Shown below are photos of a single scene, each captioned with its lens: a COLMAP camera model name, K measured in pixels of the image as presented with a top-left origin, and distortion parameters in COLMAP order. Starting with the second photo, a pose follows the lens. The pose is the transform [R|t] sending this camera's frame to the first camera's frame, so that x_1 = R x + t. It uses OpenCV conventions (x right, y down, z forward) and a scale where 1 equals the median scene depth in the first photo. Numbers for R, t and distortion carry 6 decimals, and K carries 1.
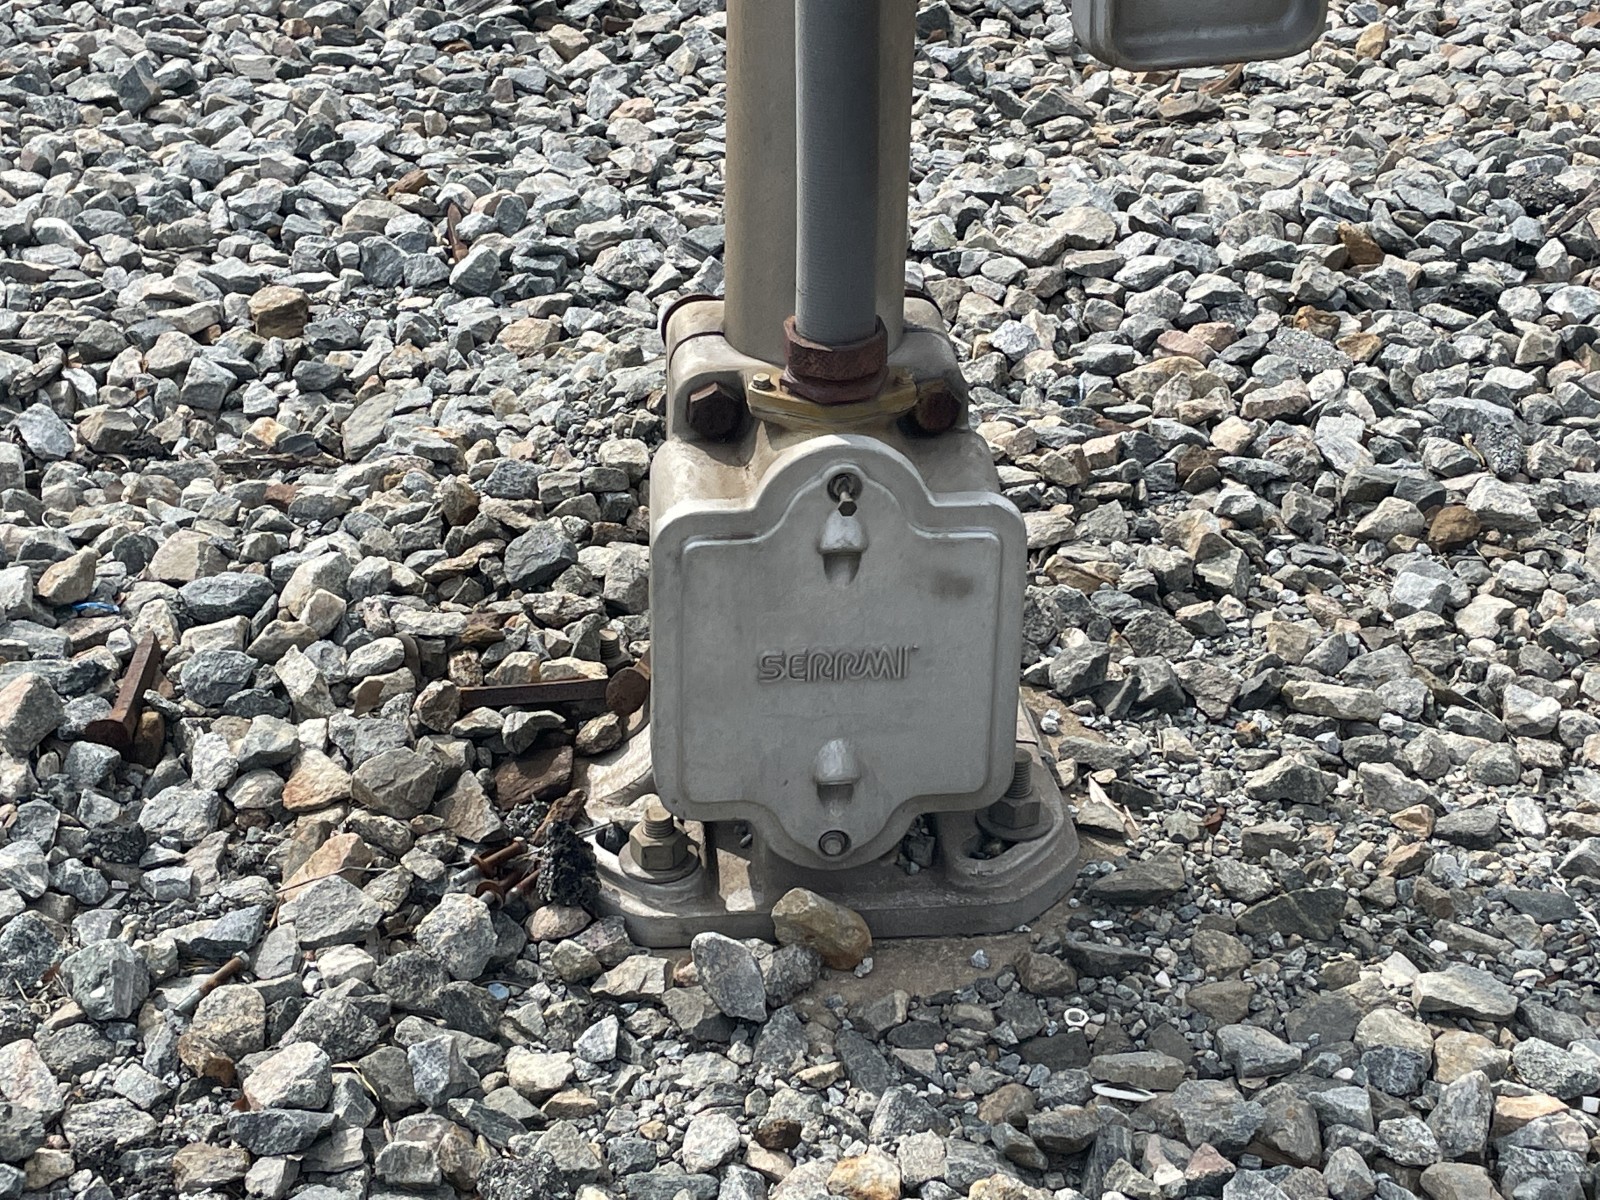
lens RADIAL K [[2758.0, 0, 796.4], [0, 2758.0, 598.6], [0, 0, 1]] dist [0.156021, 0.000000]
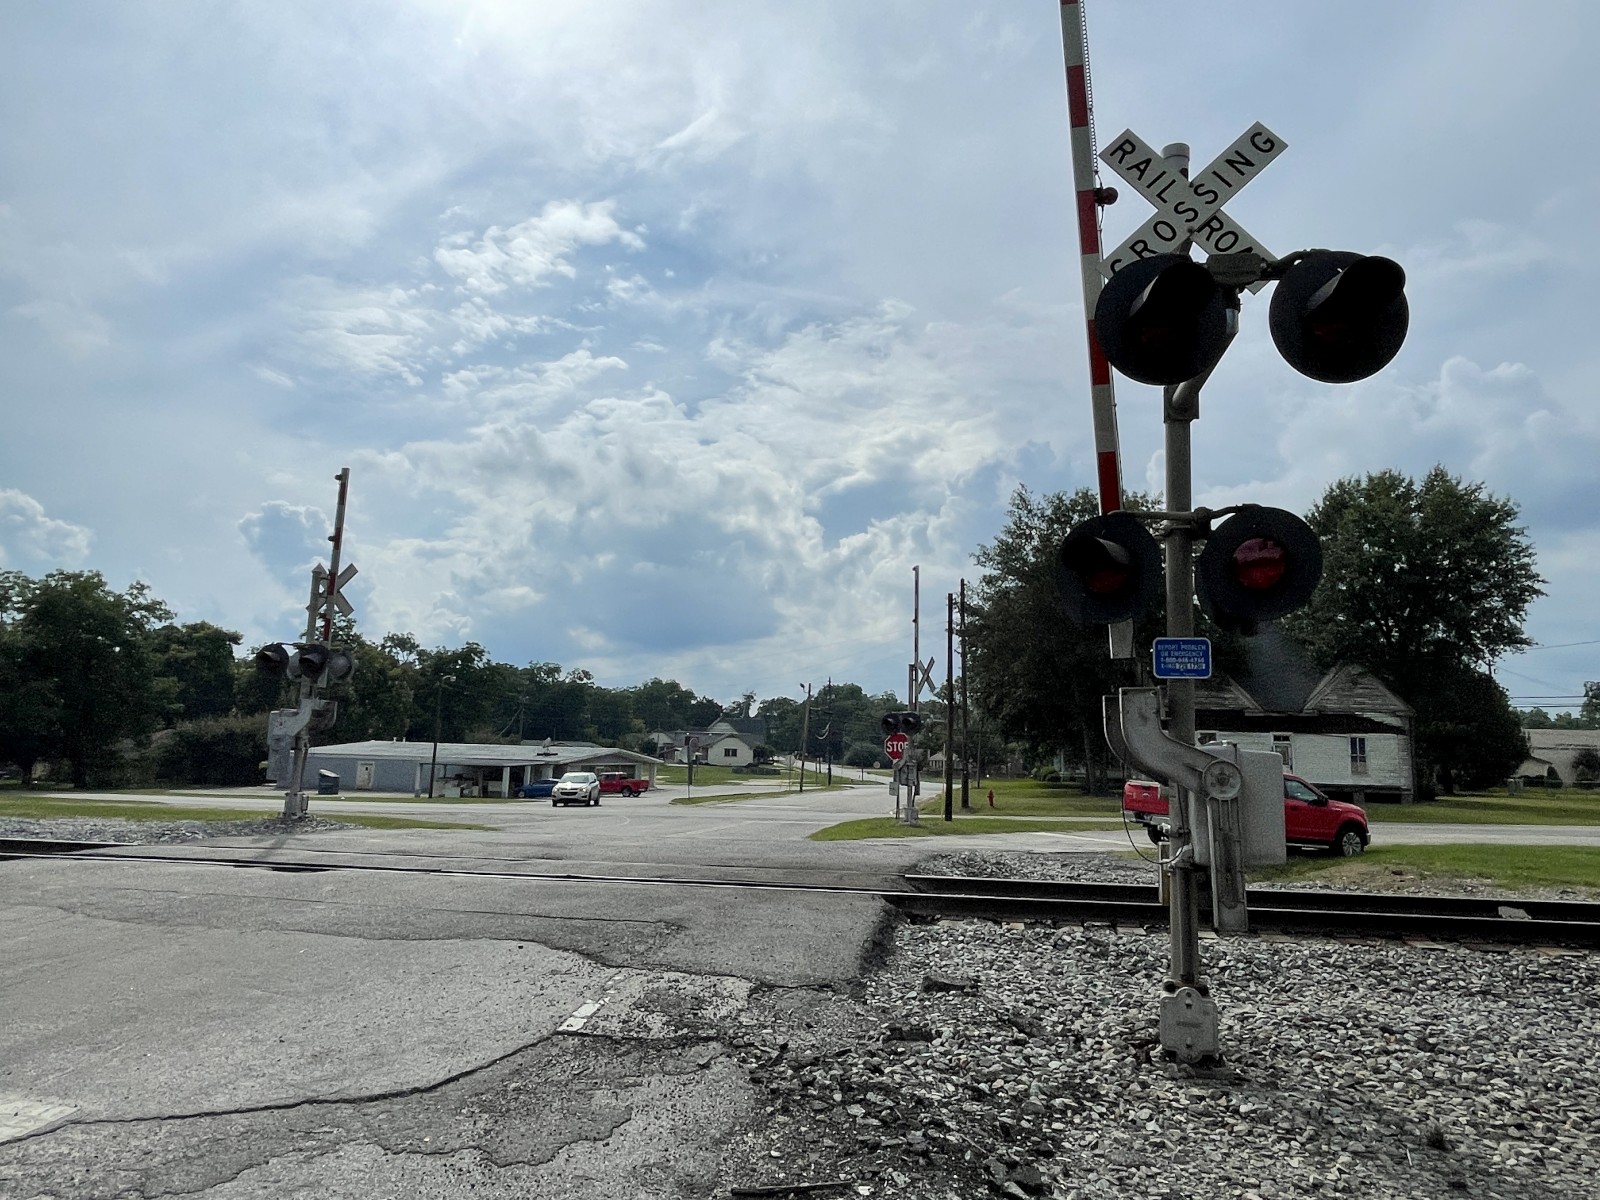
lens RADIAL K [[1011.9, 0, 795.0], [0, 1011.9, 591.2], [0, 0, 1]] dist [0.002963, -0.003651]
pose [[0.929206, -0.036680, -0.367739, 0.061714], [-0.194046, 0.798432, -0.569958, 0.697340], [0.314521, 0.600966, 0.734790, -1.600911]]
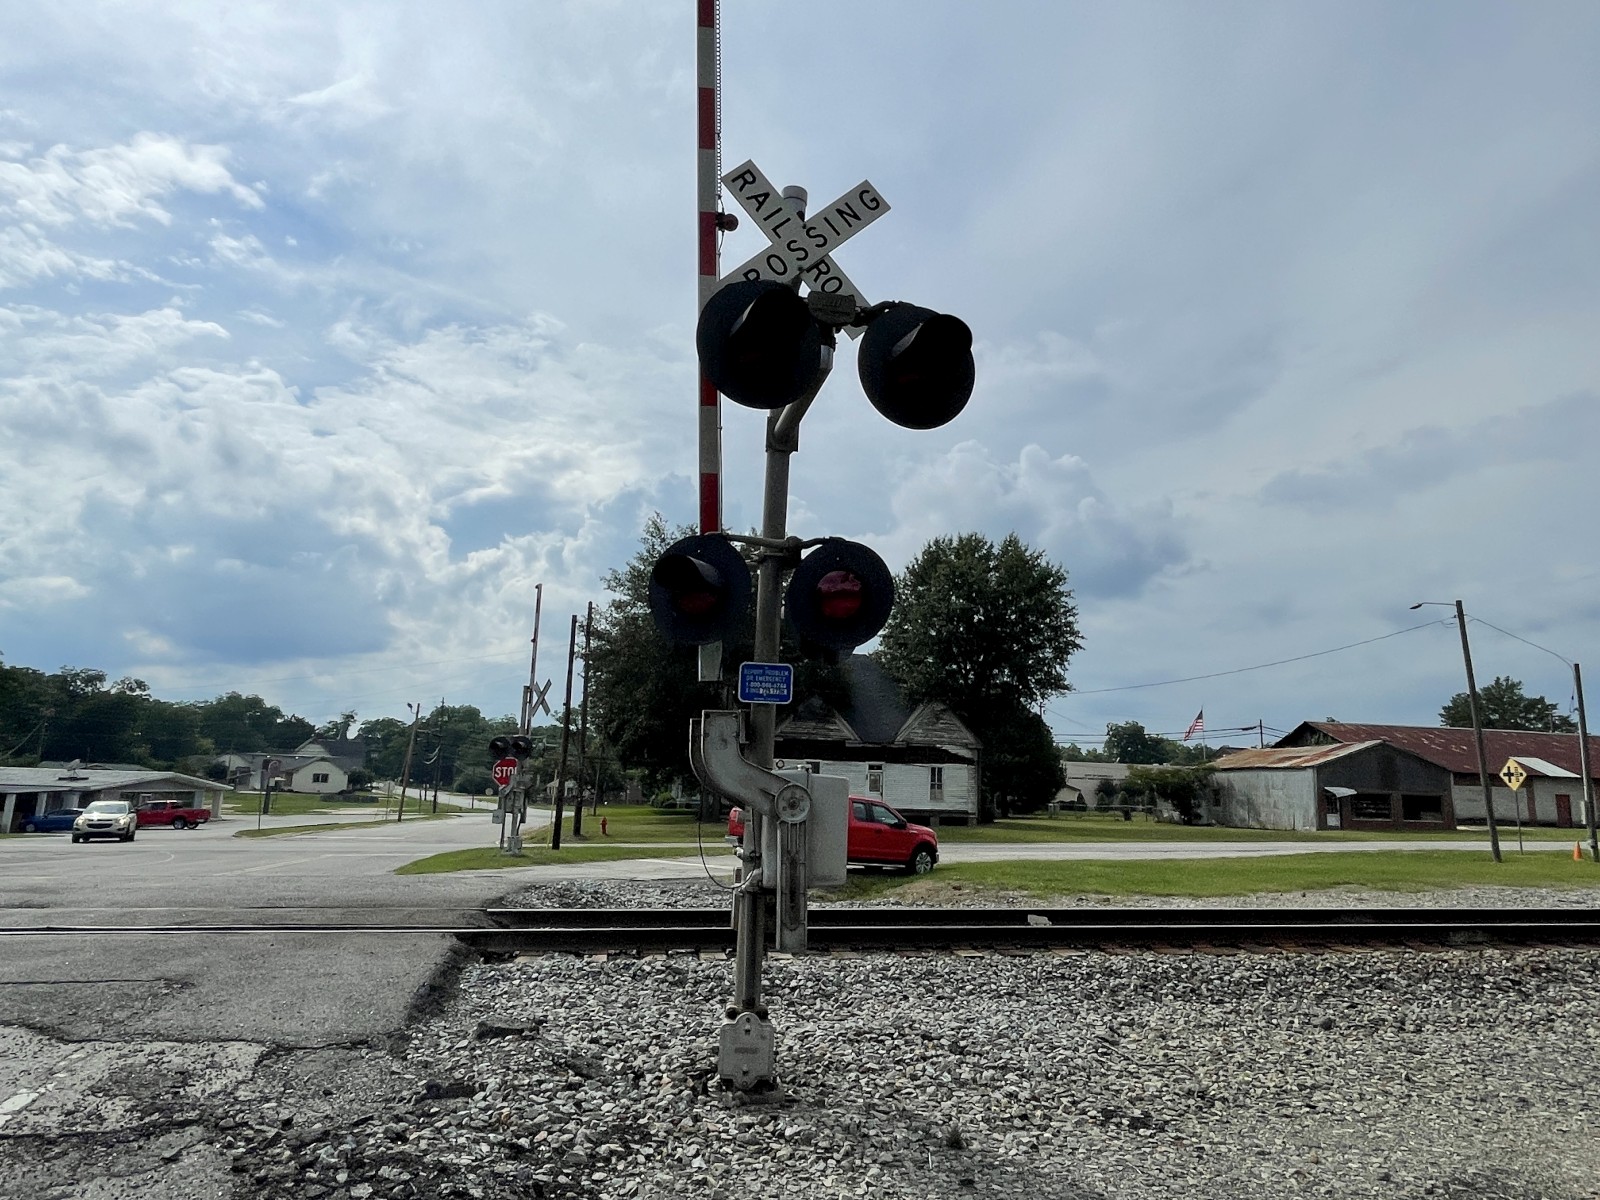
lens RADIAL K [[1011.9, 0, 812.6], [0, 1011.9, 587.5], [0, 0, 1]] dist [0.002963, -0.003651]
pose [[0.999651, 0.026344, -0.002021, 0.135794], [-0.021652, 0.772941, -0.634109, 0.640460], [-0.015143, 0.633931, 0.773241, -1.481237]]
